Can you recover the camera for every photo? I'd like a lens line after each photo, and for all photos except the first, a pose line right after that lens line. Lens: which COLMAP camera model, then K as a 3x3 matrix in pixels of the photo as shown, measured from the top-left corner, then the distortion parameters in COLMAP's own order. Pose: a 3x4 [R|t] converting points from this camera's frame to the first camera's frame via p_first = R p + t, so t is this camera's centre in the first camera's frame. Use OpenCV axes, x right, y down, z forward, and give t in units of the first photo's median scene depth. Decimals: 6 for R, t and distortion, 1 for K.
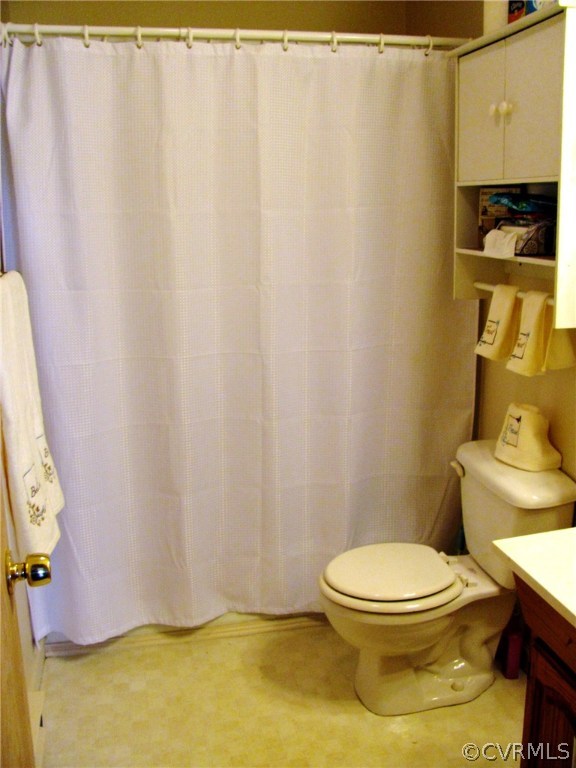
lens RADIAL K [[807.1, 0, 288.0], [0, 807.1, 384.0], [0, 0, 1]] dist [-0.209686, 0.246859]
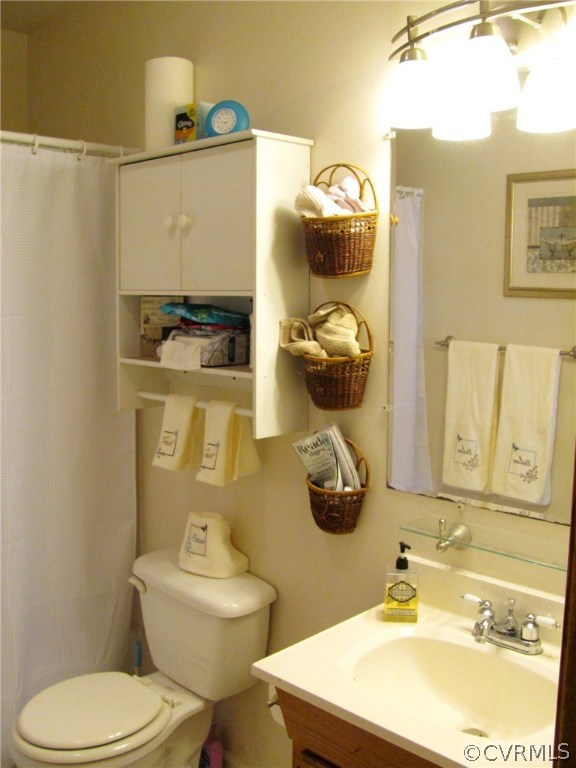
lens RADIAL K [[807.1, 0, 288.0], [0, 807.1, 384.0], [0, 0, 1]] dist [-0.209686, 0.246859]
pose [[0.845400, -0.036778, 0.532867, -0.146717], [0.094659, 0.992152, -0.081700, -0.042497], [-0.525680, 0.119510, 0.842246, 0.076984]]
